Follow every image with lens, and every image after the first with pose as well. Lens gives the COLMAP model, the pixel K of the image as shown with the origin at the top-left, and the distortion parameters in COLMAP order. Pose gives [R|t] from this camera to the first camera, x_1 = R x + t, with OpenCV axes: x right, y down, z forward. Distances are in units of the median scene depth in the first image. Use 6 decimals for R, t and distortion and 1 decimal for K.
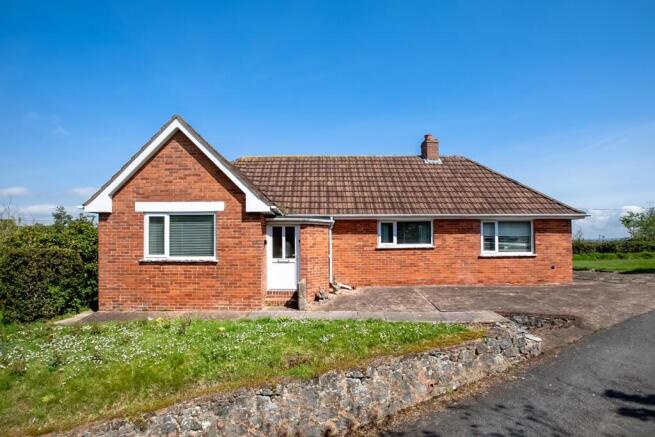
lens RADIAL K [[316.6, 0, 327.5], [0, 316.6, 229.2], [0, 0, 1]] dist [-0.043809, 0.011154]
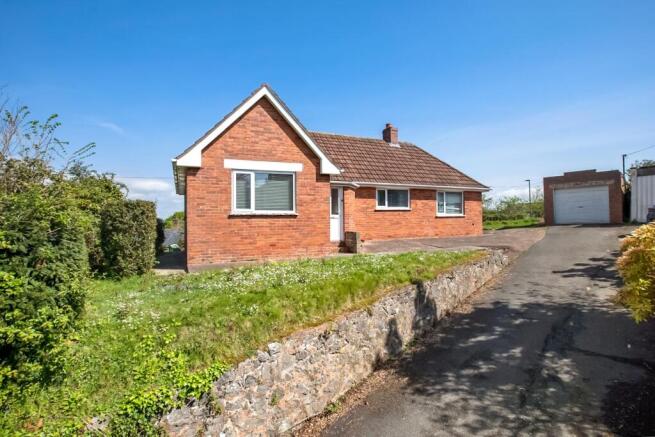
lens RADIAL K [[325.5, 0, 327.5], [0, 325.5, 218.5], [0, 0, 1]] dist [-0.051799, -0.000642]
pose [[0.908804, -0.008116, 0.417144, -0.746878], [0.000332, 0.999825, 0.018729, 0.092741], [-0.417223, -0.016883, 0.908648, -0.140340]]
